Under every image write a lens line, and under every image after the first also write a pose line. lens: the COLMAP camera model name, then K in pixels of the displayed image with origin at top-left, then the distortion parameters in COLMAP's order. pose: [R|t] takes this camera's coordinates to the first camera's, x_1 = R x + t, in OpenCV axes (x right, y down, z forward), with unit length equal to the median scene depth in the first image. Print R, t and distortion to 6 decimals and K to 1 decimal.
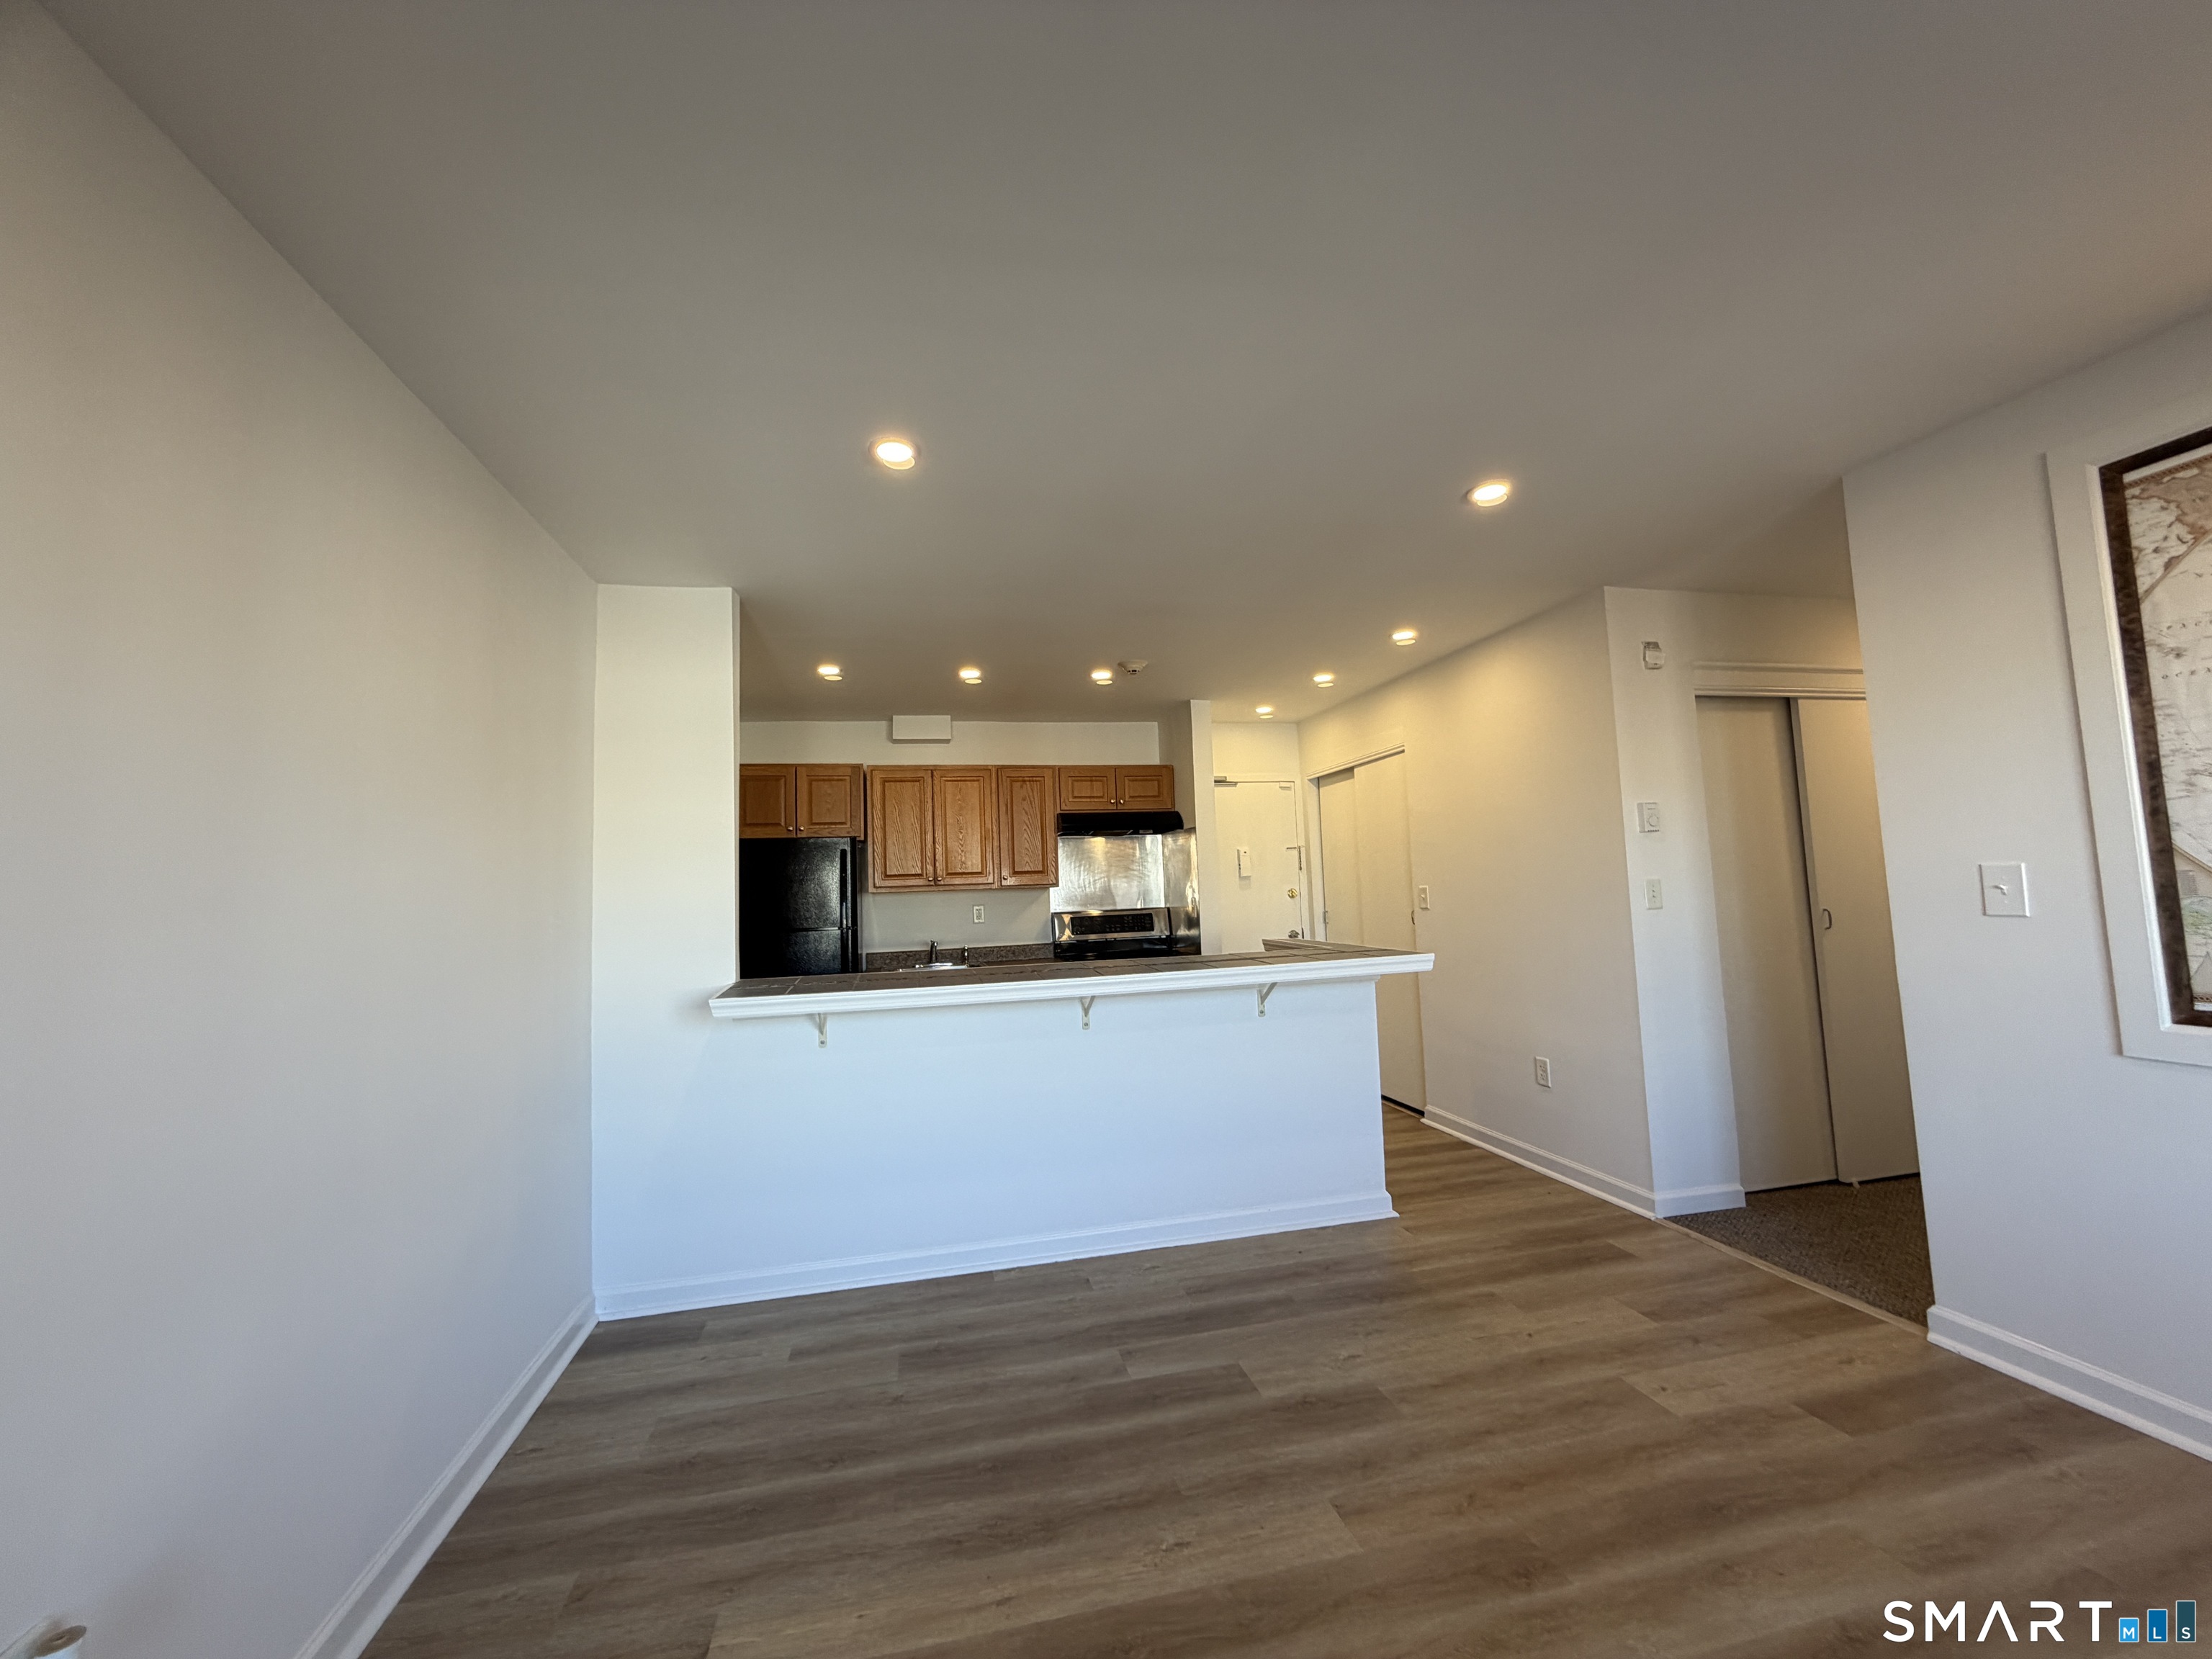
lens RADIAL K [[876.2, 0, 1095.4], [0, 876.2, 829.0], [0, 0, 1]] dist [-0.000320, 0.000398]
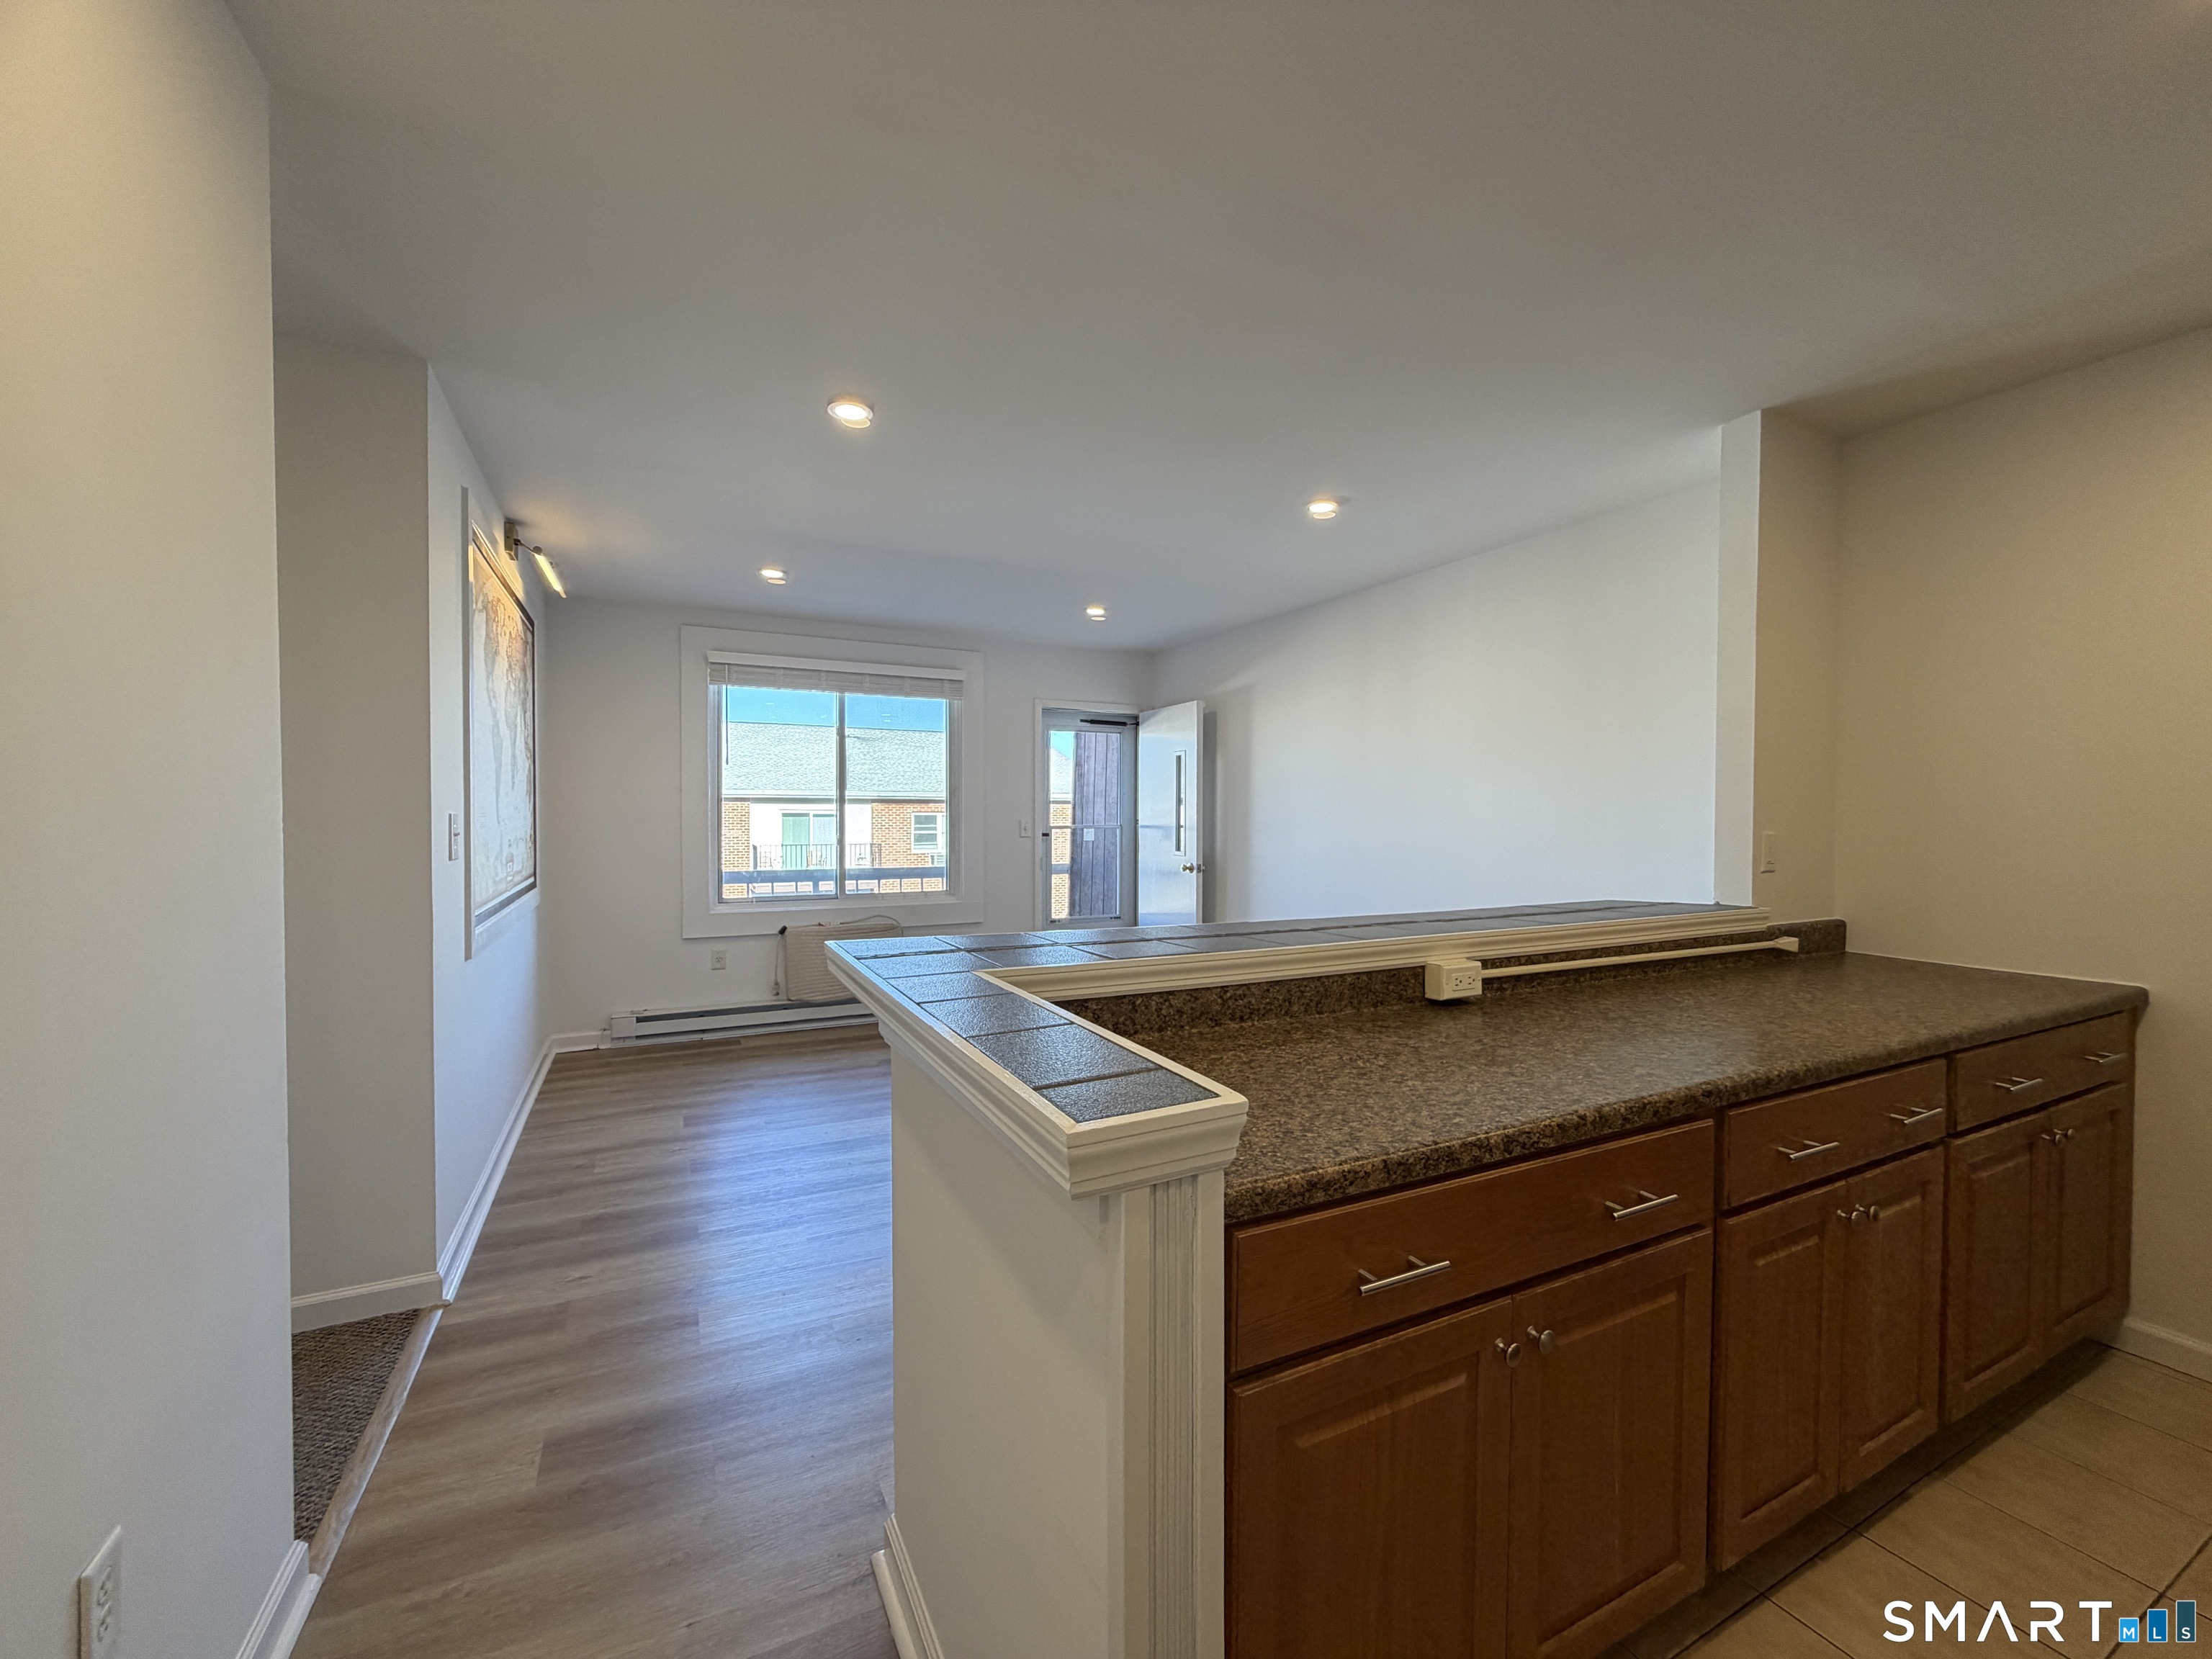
lens RADIAL K [[876.2, 0, 1095.4], [0, 876.2, 829.0], [0, 0, 1]] dist [-0.000320, 0.000398]
pose [[-0.969315, 0.038608, -0.242771, 0.388643], [0.050571, 0.997784, -0.043235, 0.113604], [0.240564, -0.054185, -0.969120, 1.747427]]
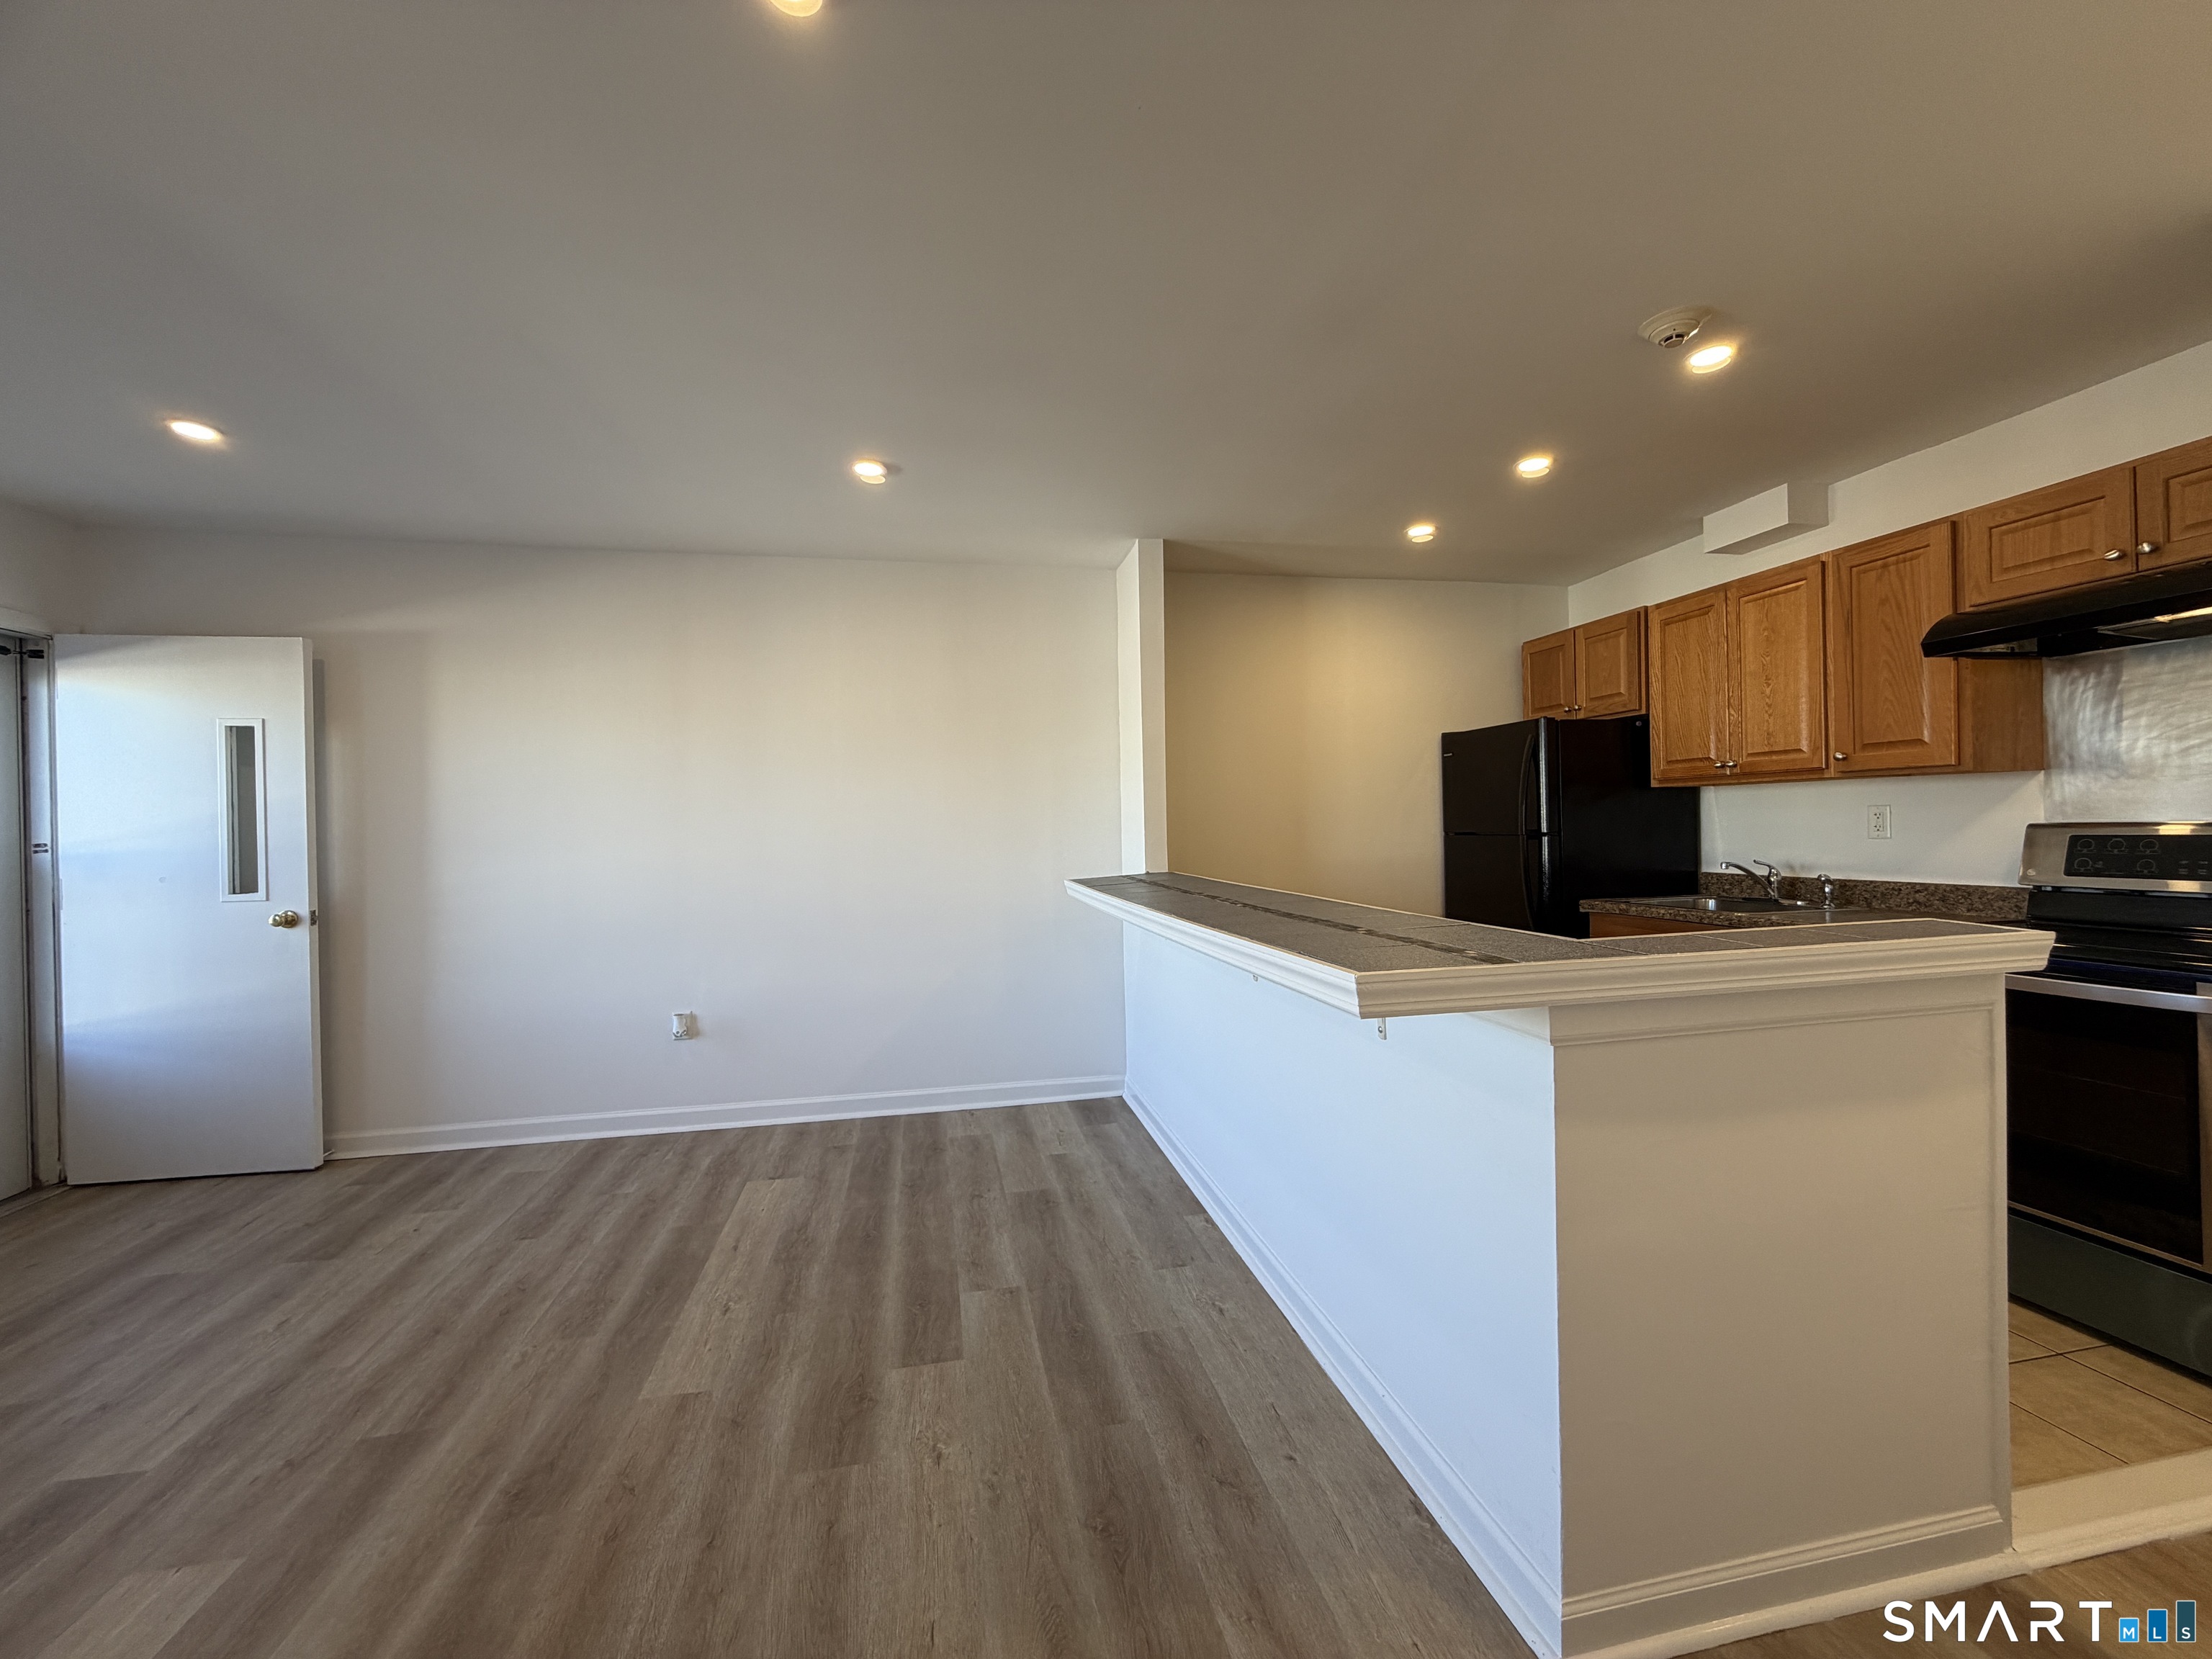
lens RADIAL K [[876.2, 0, 1095.4], [0, 876.2, 829.0], [0, 0, 1]] dist [-0.000320, 0.000398]
pose [[-0.020170, 0.040621, -0.998971, 0.828396], [0.093961, 0.994829, 0.038556, 0.064090], [0.995372, -0.093086, -0.023883, 1.001777]]
